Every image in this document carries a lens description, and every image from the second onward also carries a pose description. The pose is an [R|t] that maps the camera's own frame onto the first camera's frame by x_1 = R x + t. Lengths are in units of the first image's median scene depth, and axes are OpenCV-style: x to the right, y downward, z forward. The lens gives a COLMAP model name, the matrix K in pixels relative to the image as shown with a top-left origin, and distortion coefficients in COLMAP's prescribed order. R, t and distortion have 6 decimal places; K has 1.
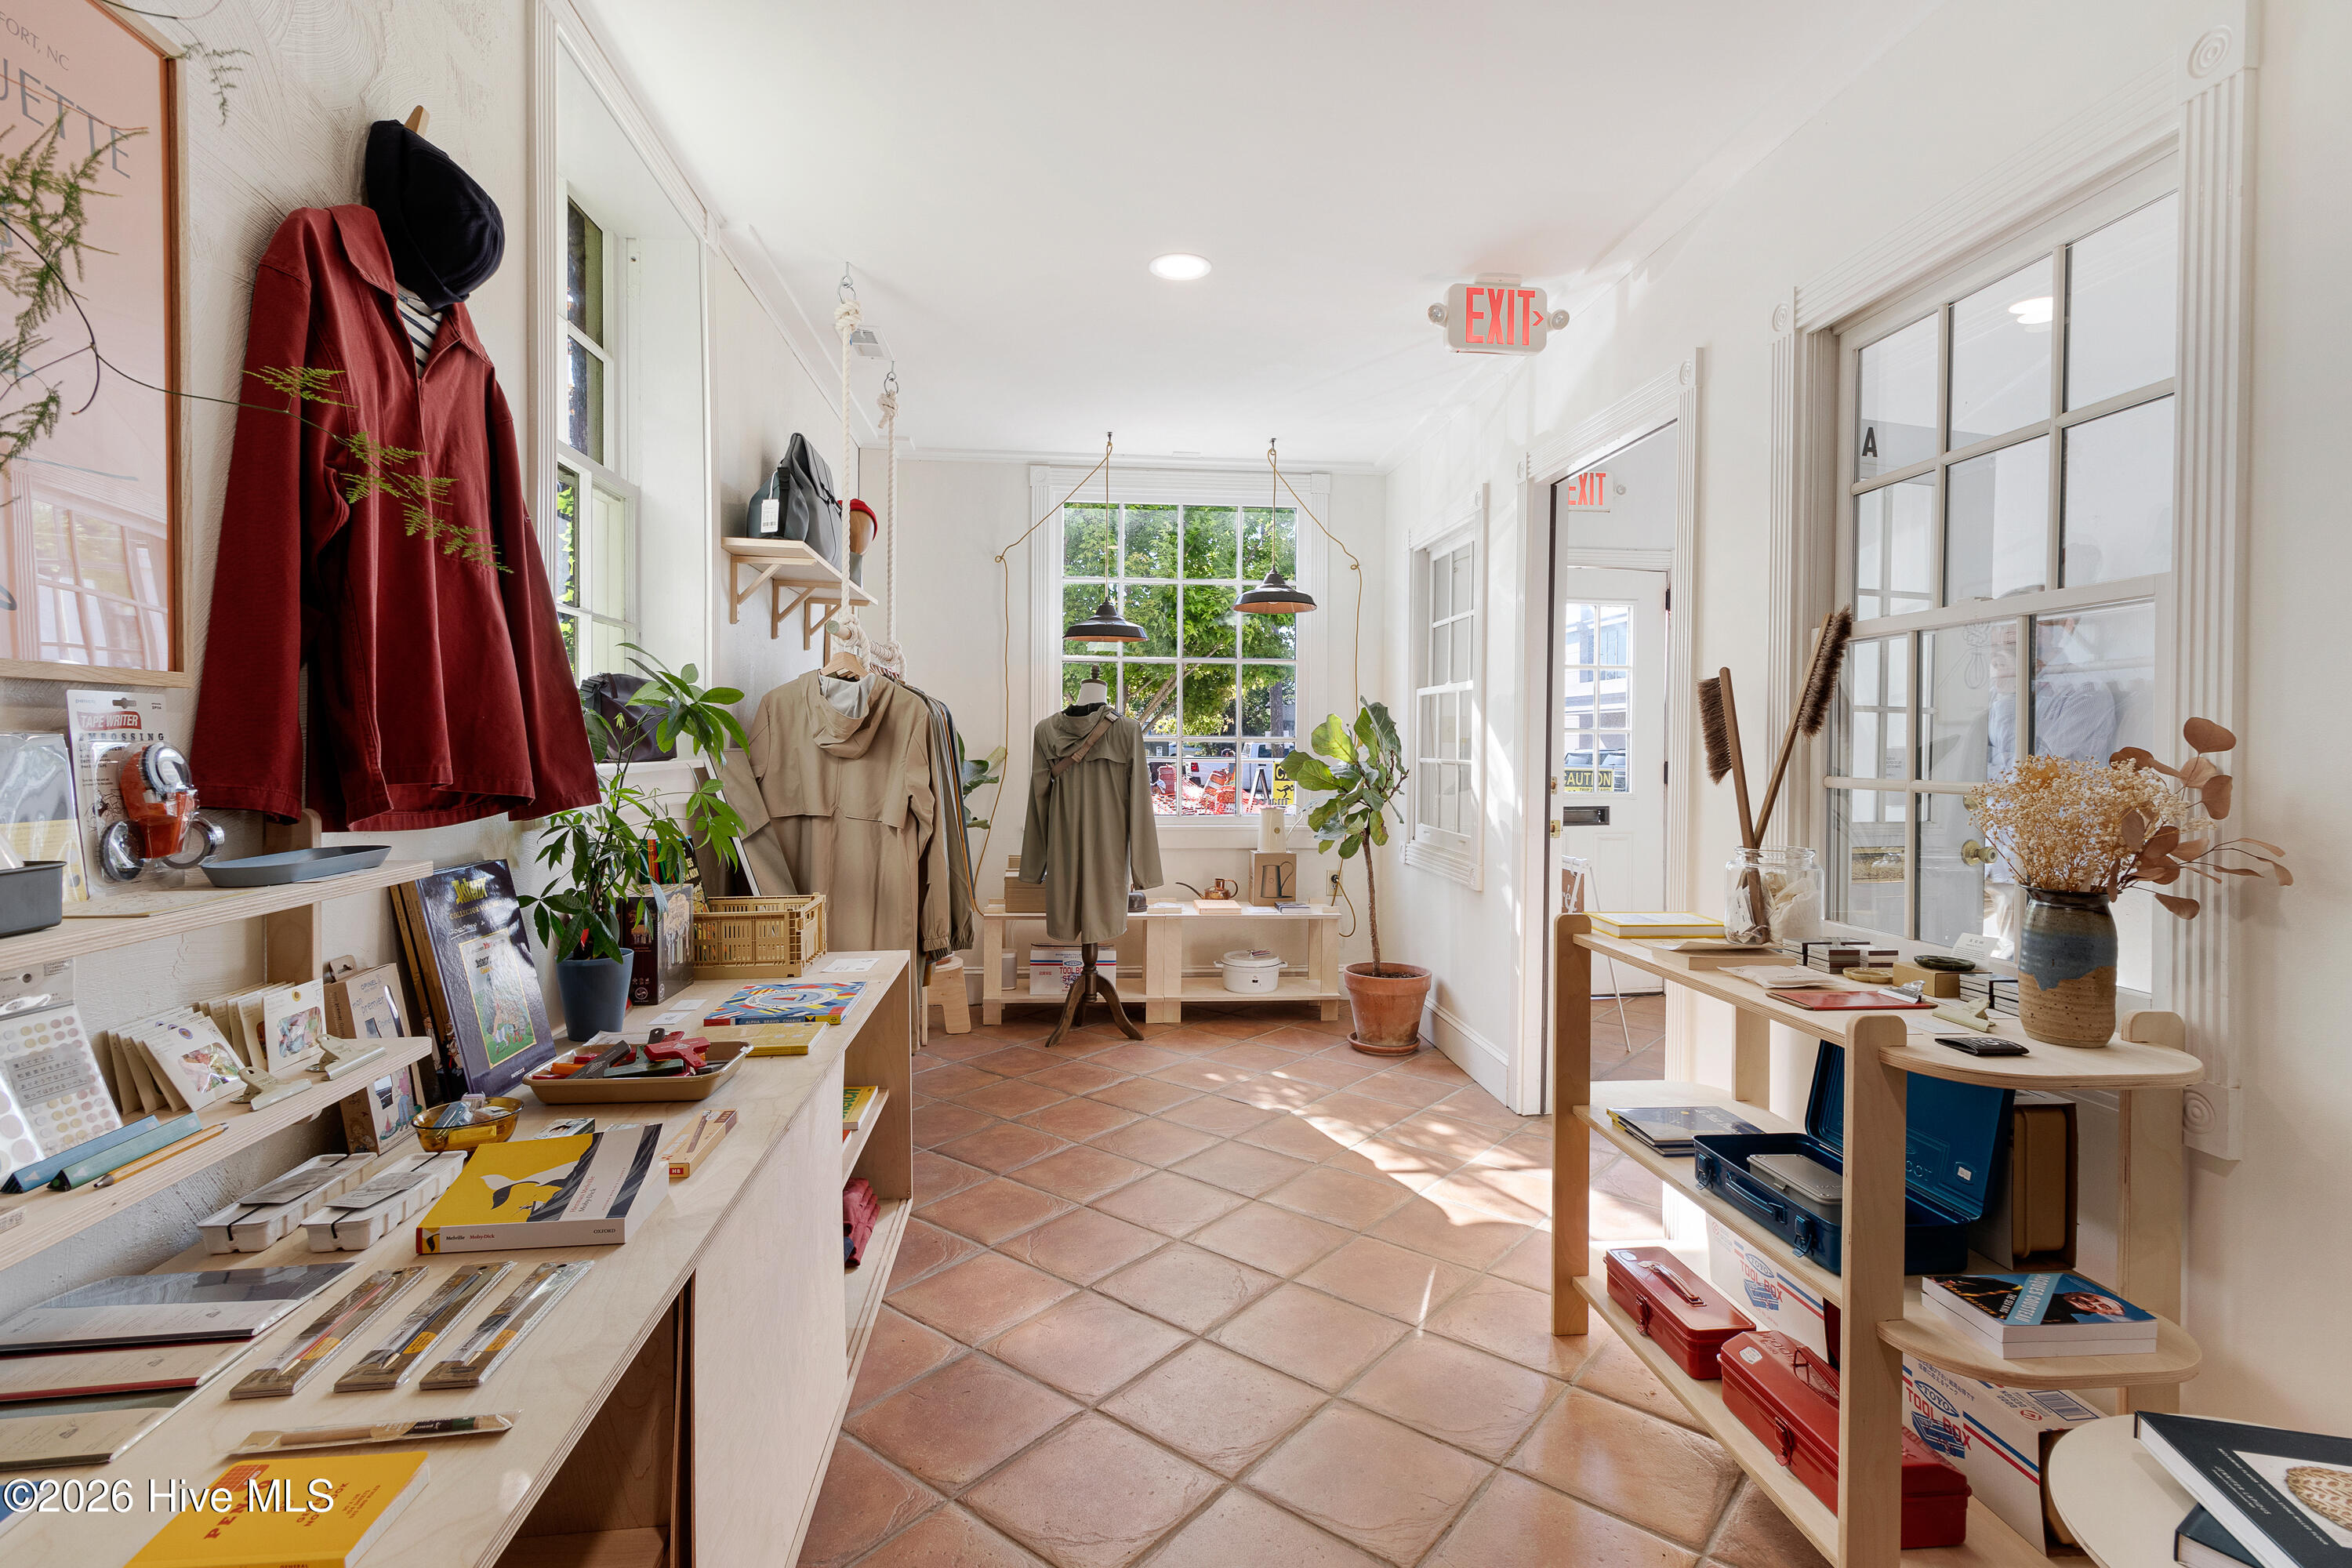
lens RADIAL K [[1087.7, 0, 1182.0], [0, 1087.7, 758.9], [0, 0, 1]] dist [0.000094, 0.000817]
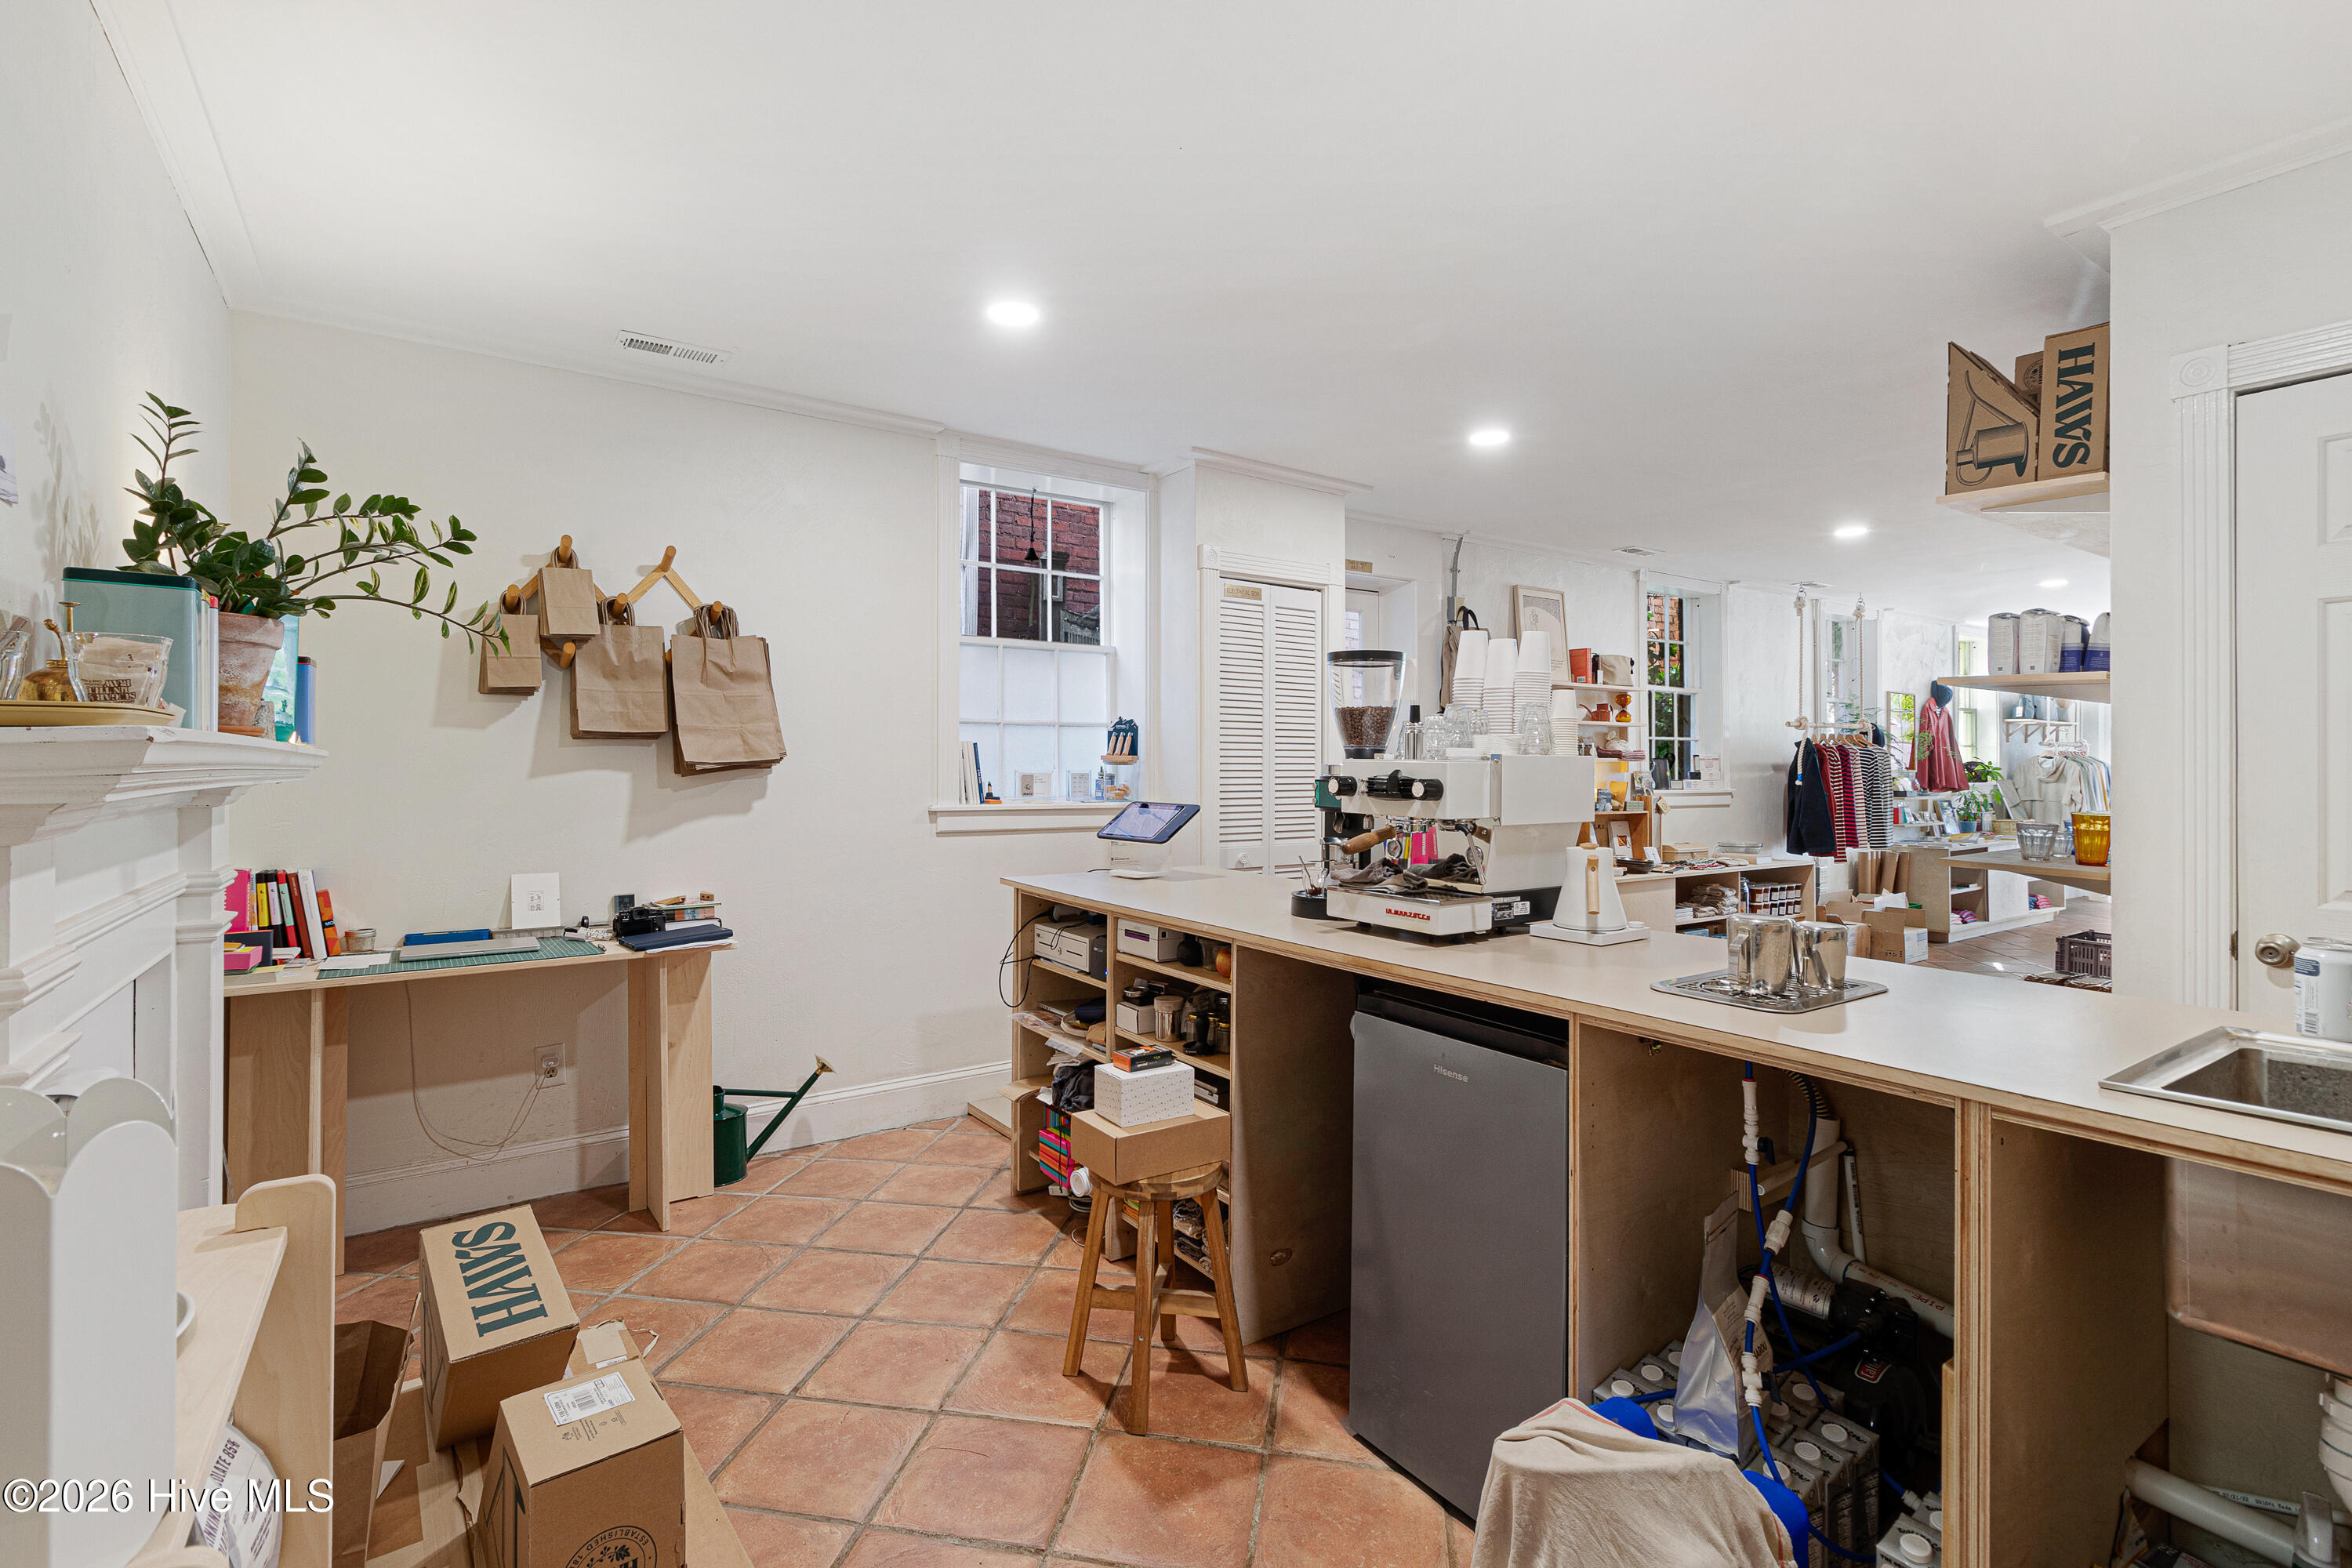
lens RADIAL K [[1087.7, 0, 1170.8], [0, 1087.7, 757.3], [0, 0, 1]] dist [0.000094, 0.000817]
pose [[0.455730, -0.011048, -0.890050, 1.188502], [-0.012117, 0.999753, -0.018614, 0.015113], [0.890036, 0.019267, 0.455483, -2.407296]]
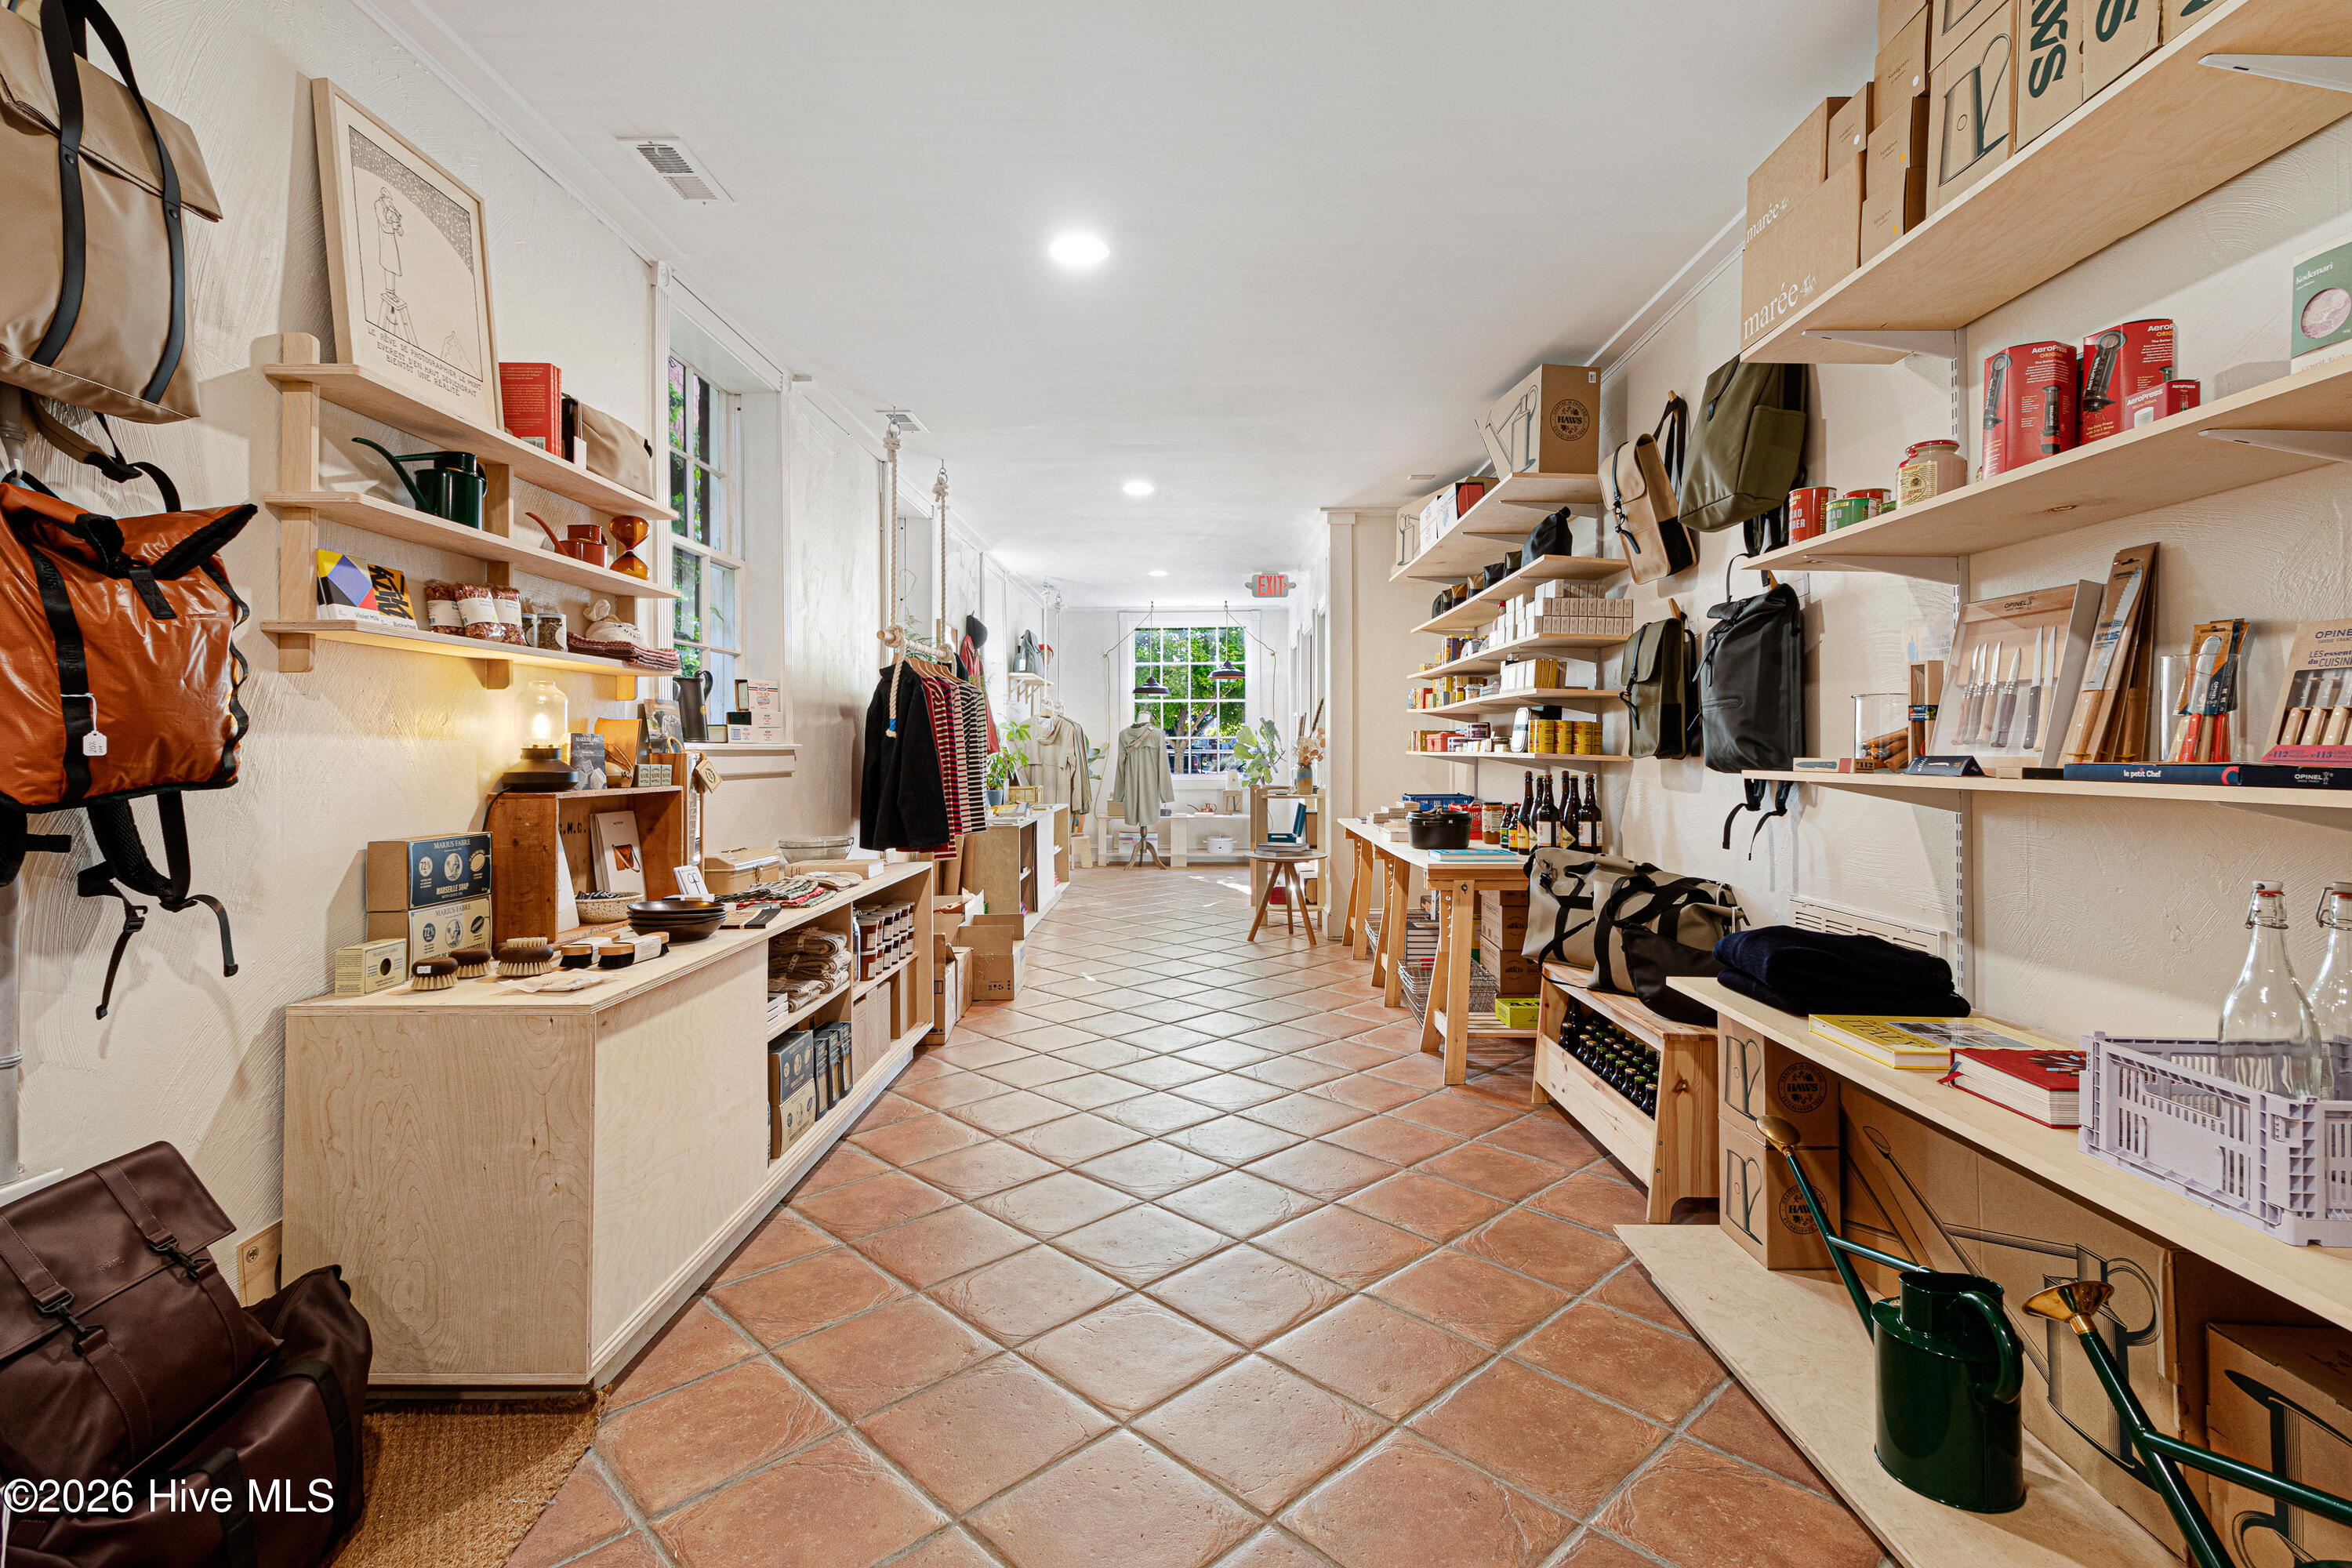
lens RADIAL K [[1087.7, 0, 1176.8], [0, 1087.7, 742.5], [0, 0, 1]] dist [0.000094, 0.000817]
pose [[0.990949, -0.009408, -0.133912, 0.368873], [0.006654, 0.999757, -0.020996, 0.050117], [0.134077, 0.019915, 0.990771, -1.584440]]
